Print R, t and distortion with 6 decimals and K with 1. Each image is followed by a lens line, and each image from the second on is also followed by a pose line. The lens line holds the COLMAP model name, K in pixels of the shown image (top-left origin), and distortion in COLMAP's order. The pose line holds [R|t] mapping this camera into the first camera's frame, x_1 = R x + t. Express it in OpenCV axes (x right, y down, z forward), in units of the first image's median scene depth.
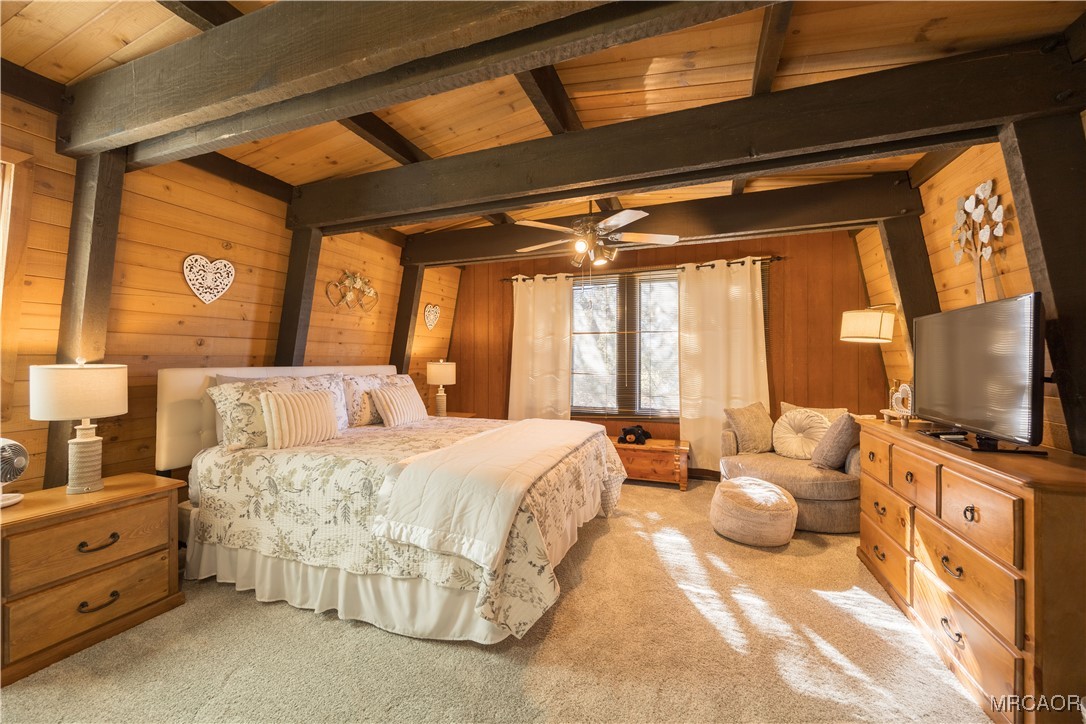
lens RADIAL K [[428.6, 0, 544.4], [0, 428.6, 362.7], [0, 0, 1]] dist [0.000286, -0.000039]
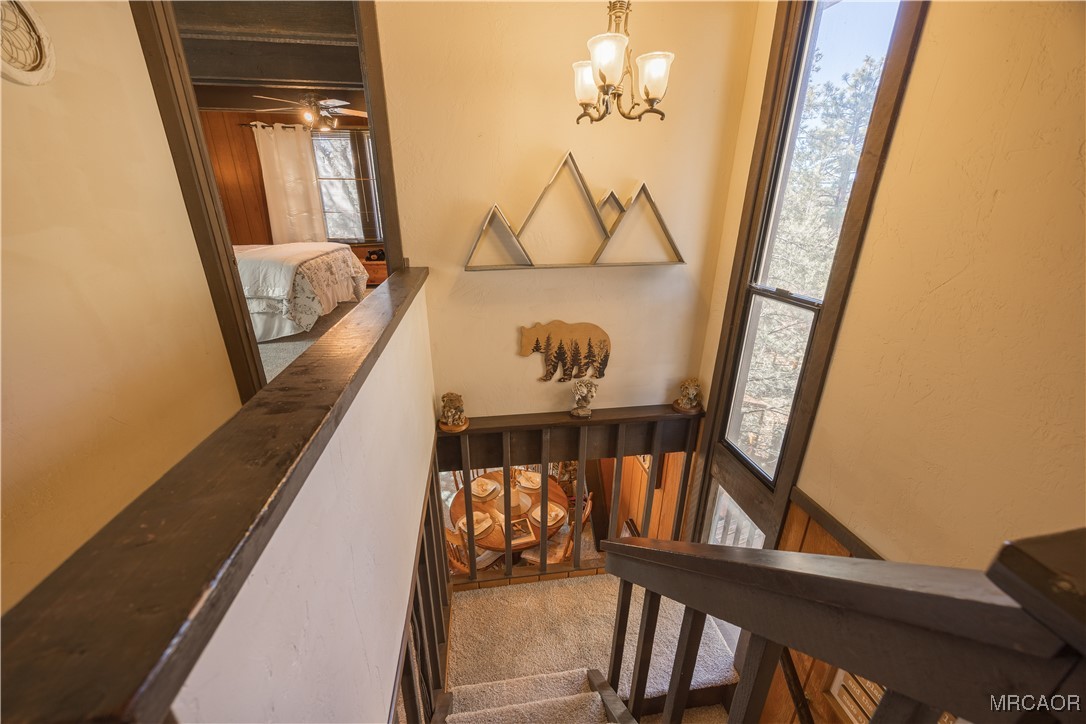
lens RADIAL K [[408.8, 0, 538.9], [0, 408.8, 364.2], [0, 0, 1]] dist [-0.000712, -0.000084]
pose [[0.878644, -0.168710, 0.446678, 0.007105], [-0.000514, 0.935162, 0.354220, 0.021084], [-0.477477, -0.311462, 0.821588, -0.592612]]
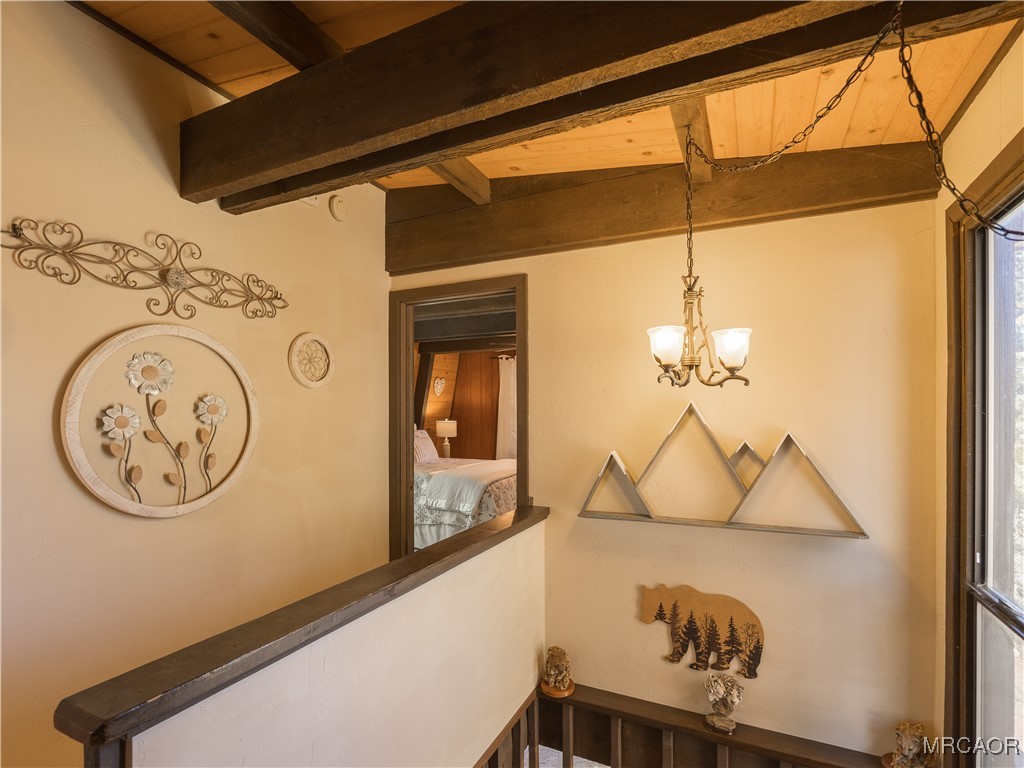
lens RADIAL K [[506.7, 0, 510.4], [0, 506.7, 411.8], [0, 0, 1]] dist [-0.001249, -0.000010]
pose [[0.995201, -0.002936, -0.097807, 0.145658], [0.002724, 0.999994, -0.002298, -0.029868], [0.097813, 0.002021, 0.995203, -0.708780]]
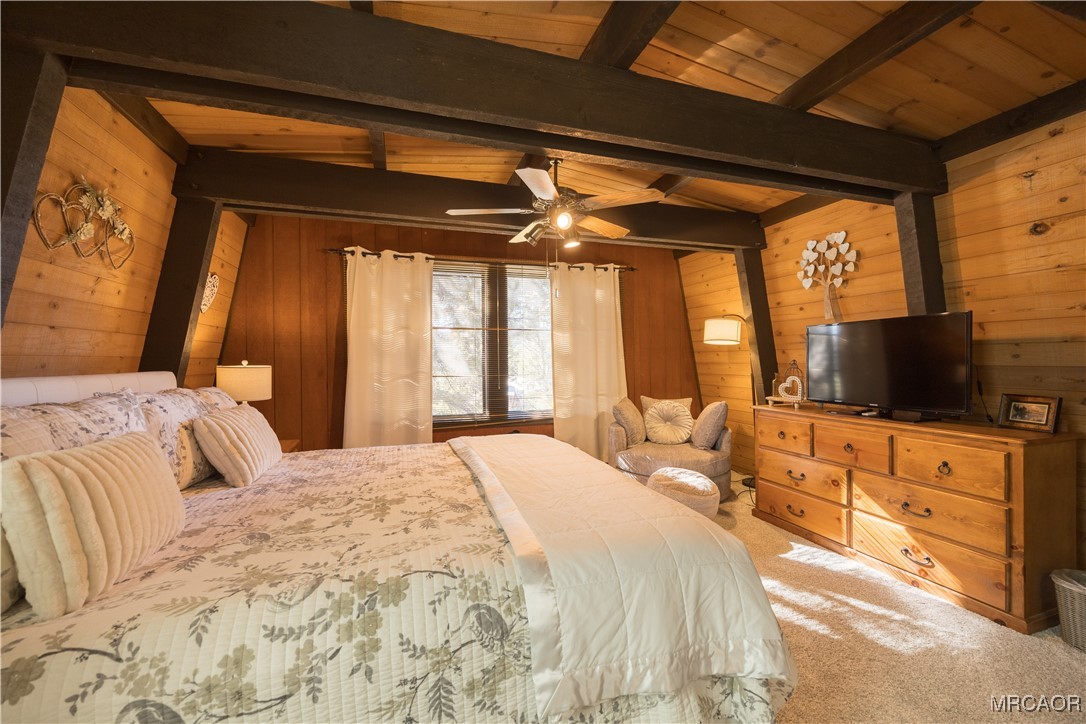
lens RADIAL K [[414.8, 0, 543.3], [0, 414.8, 362.8], [0, 0, 1]] dist [-0.002962, -0.000311]
pose [[0.782333, -0.010153, 0.622777, -0.321924], [0.010263, 0.999942, 0.003410, -0.002197], [-0.622775, 0.003724, 0.782392, 0.293069]]
